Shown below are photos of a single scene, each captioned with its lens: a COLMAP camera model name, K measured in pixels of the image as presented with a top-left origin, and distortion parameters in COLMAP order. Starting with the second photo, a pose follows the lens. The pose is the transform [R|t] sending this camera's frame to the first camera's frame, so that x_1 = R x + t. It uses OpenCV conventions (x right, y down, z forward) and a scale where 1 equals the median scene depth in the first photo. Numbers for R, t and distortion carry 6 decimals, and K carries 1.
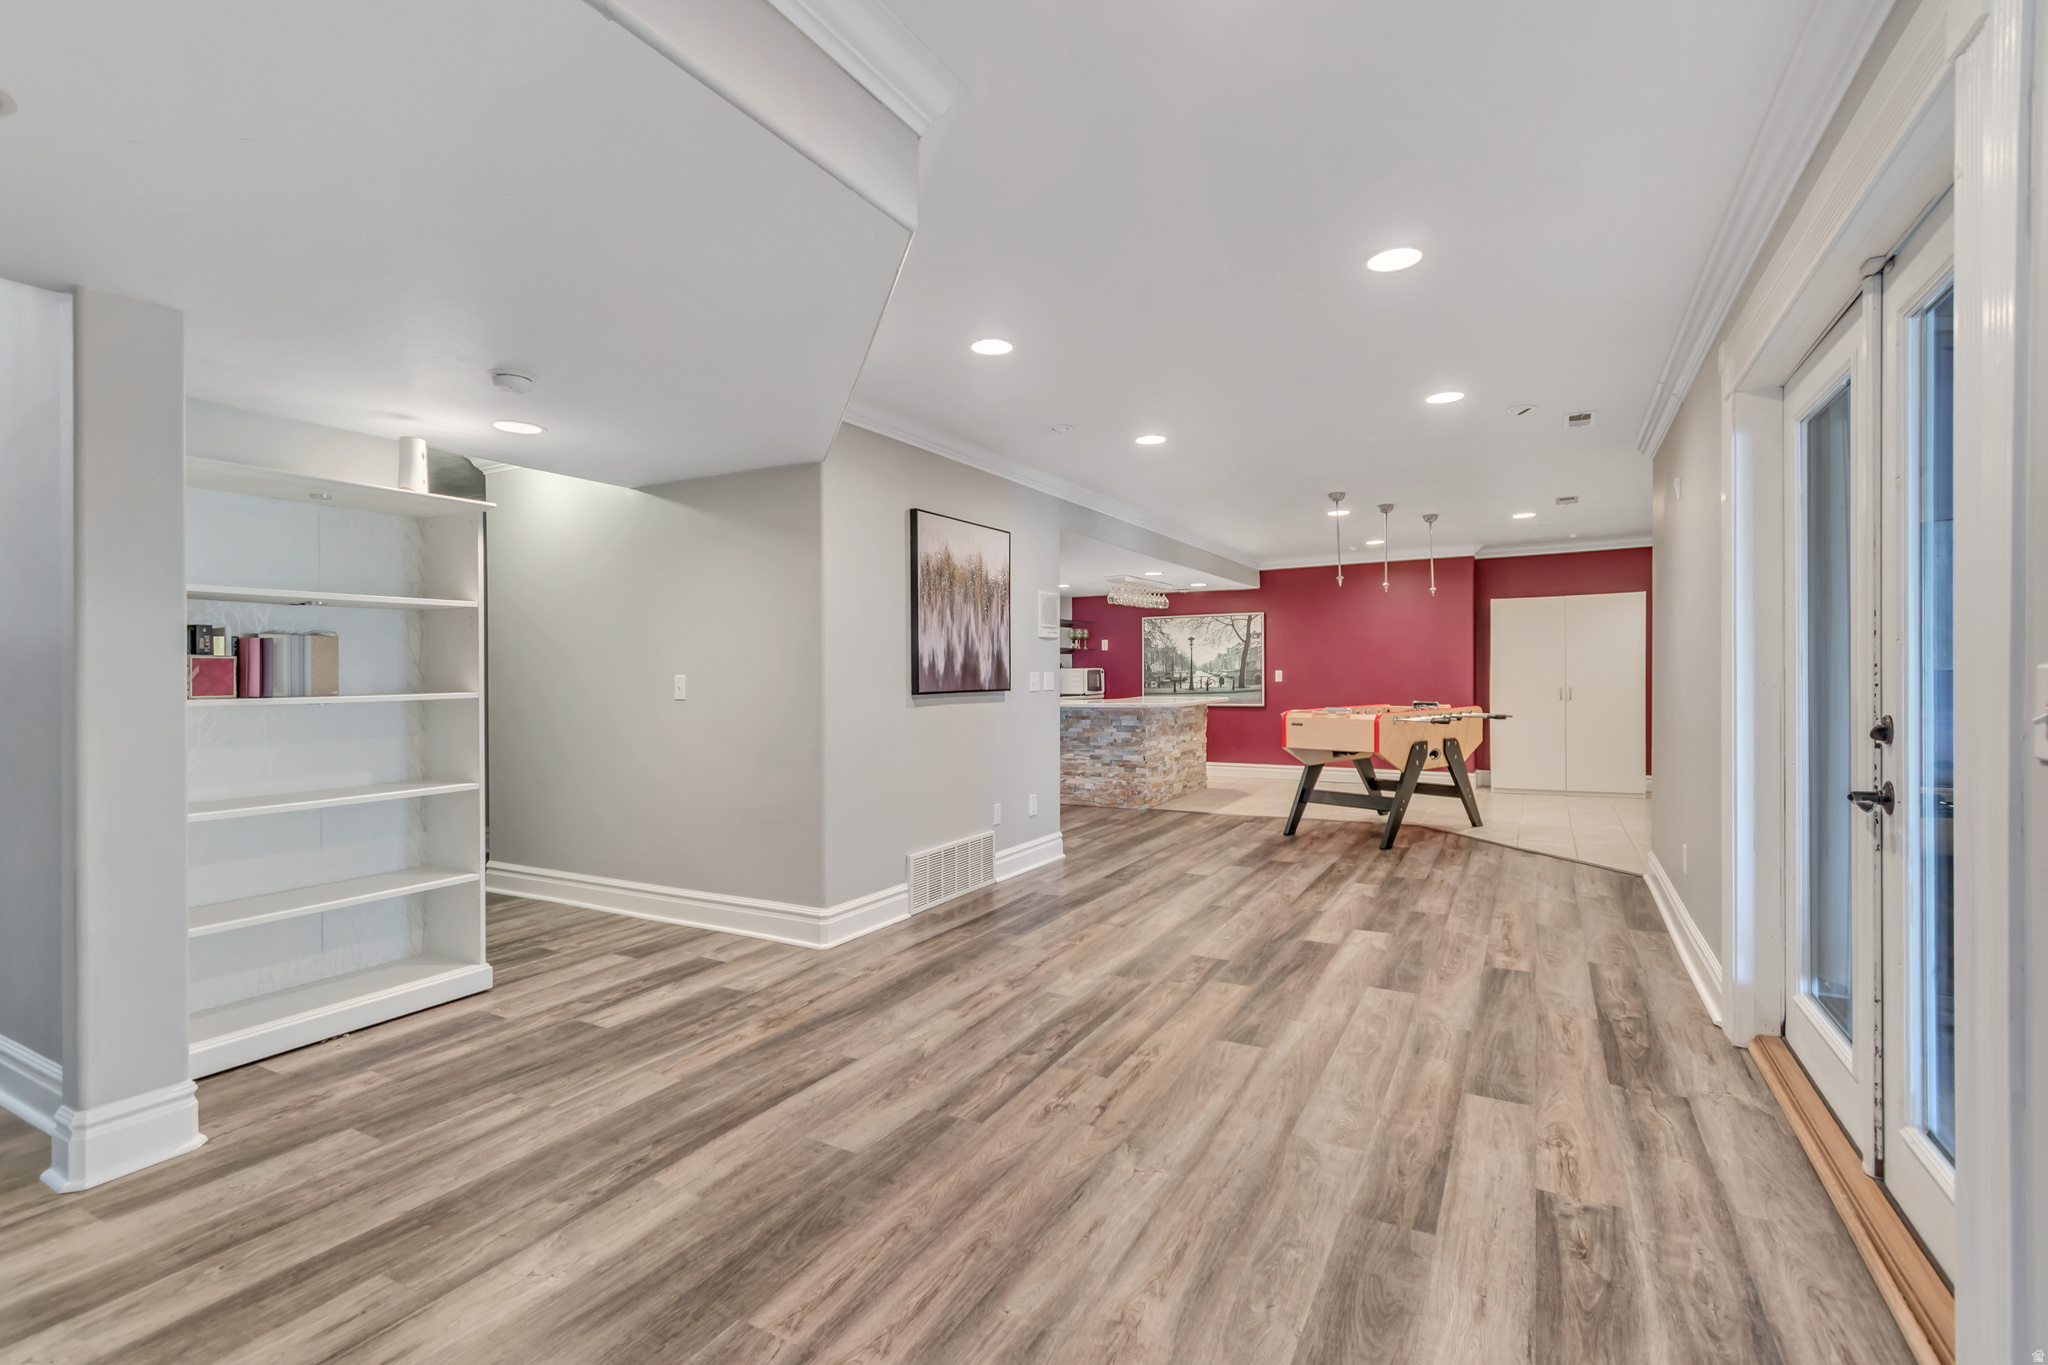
lens RADIAL K [[921.0, 0, 1034.0], [0, 921.0, 682.4], [0, 0, 1]] dist [-0.001305, -0.000961]
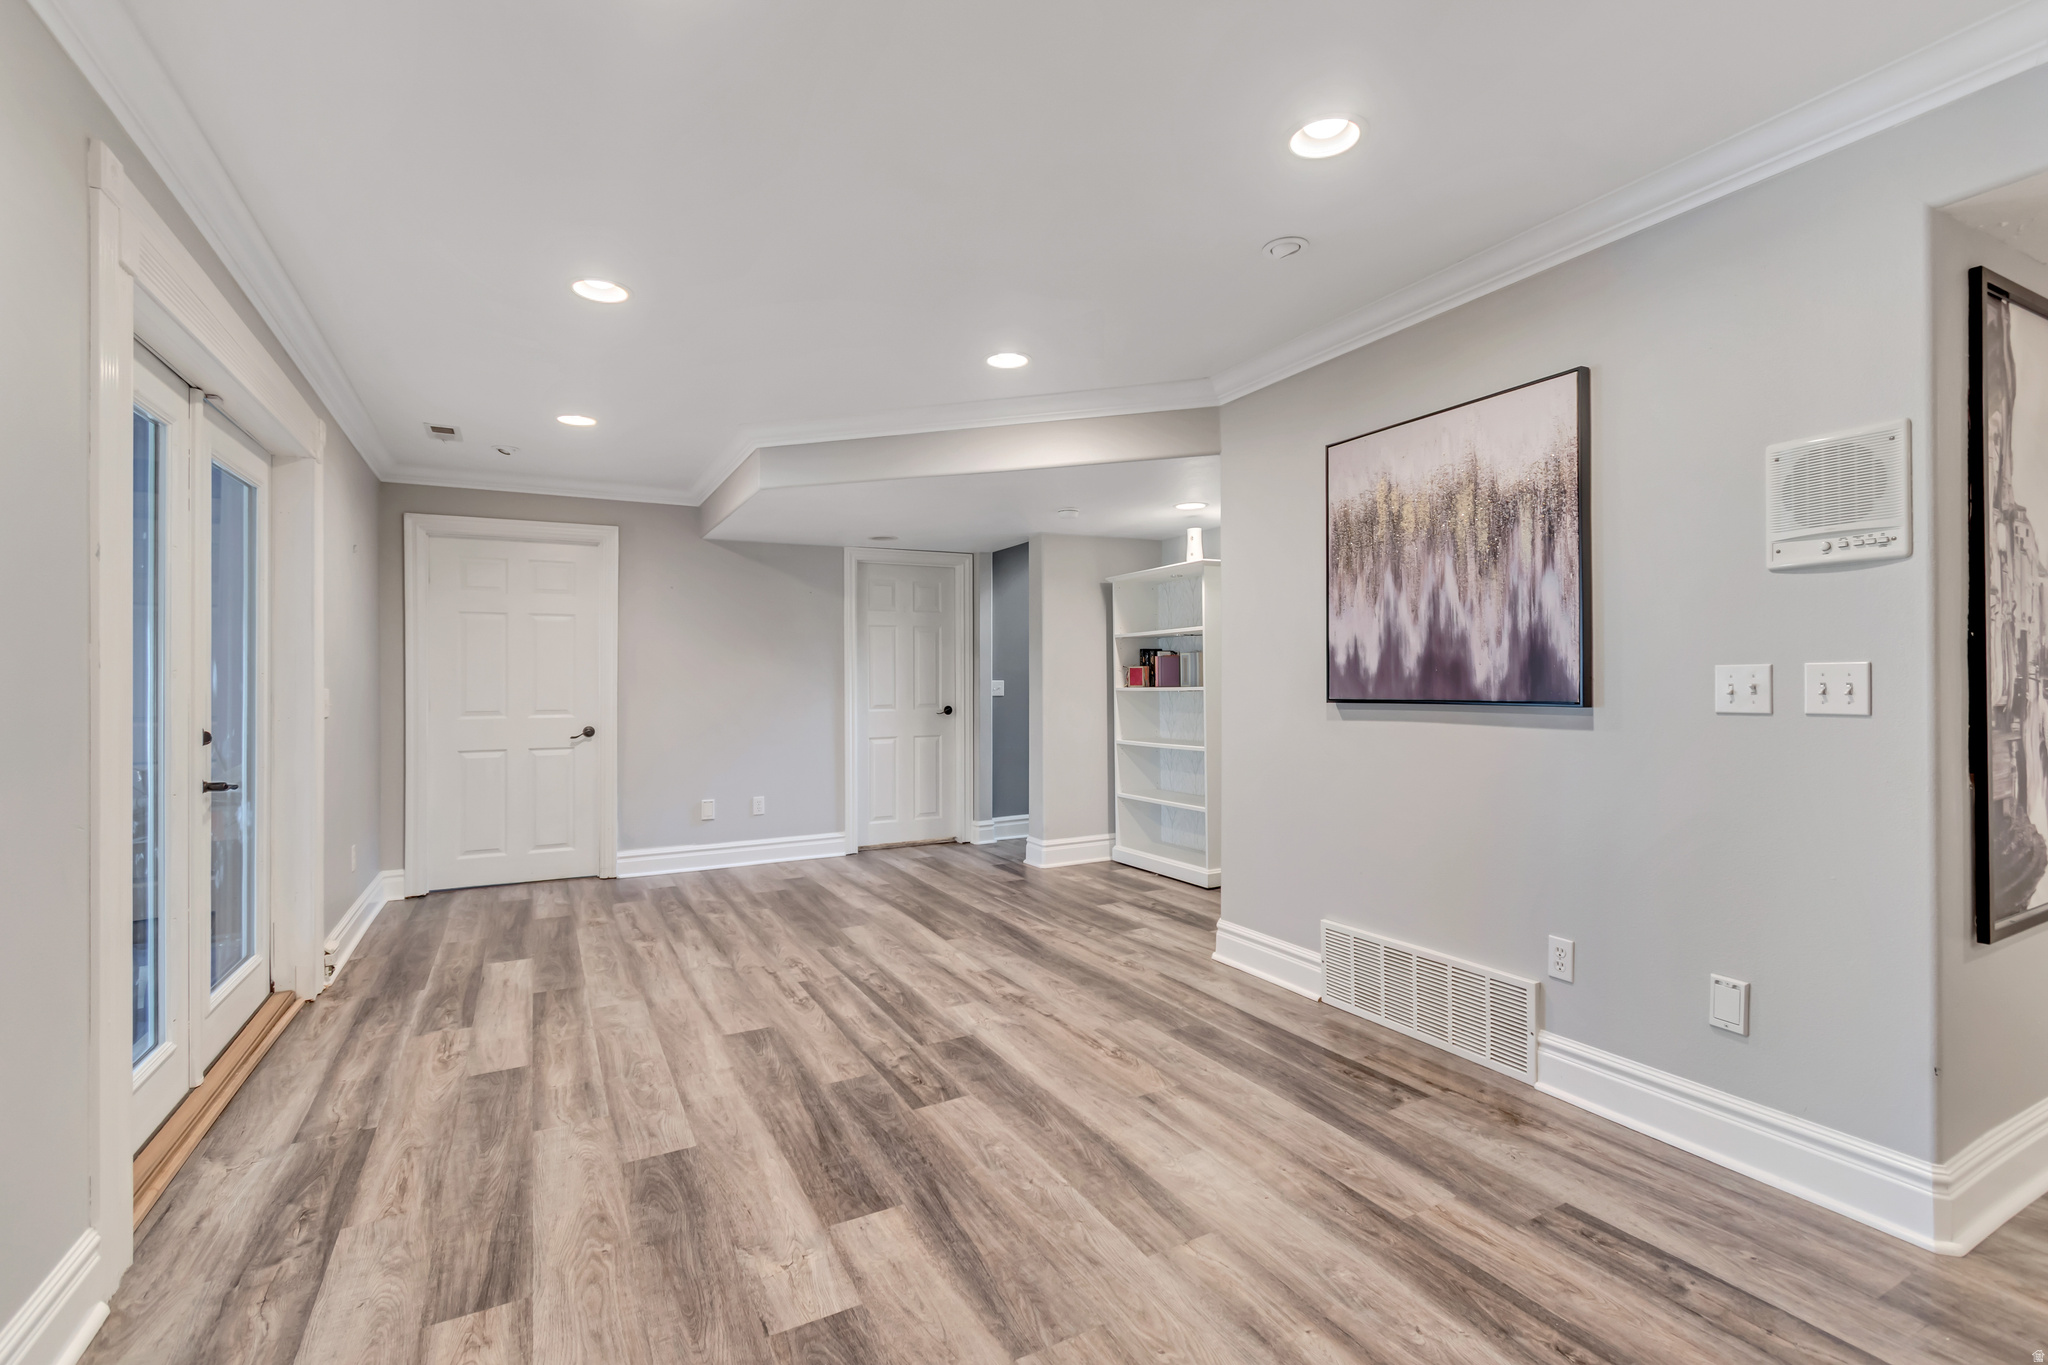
lens RADIAL K [[896.4, 0, 1023.5], [0, 896.4, 672.7], [0, 0, 1]] dist [-0.000192, -0.001110]
pose [[-0.539777, 0.008524, -0.841765, 0.820486], [0.009481, 0.999947, 0.004046, -0.021177], [0.841755, -0.005796, -0.539829, 1.628060]]
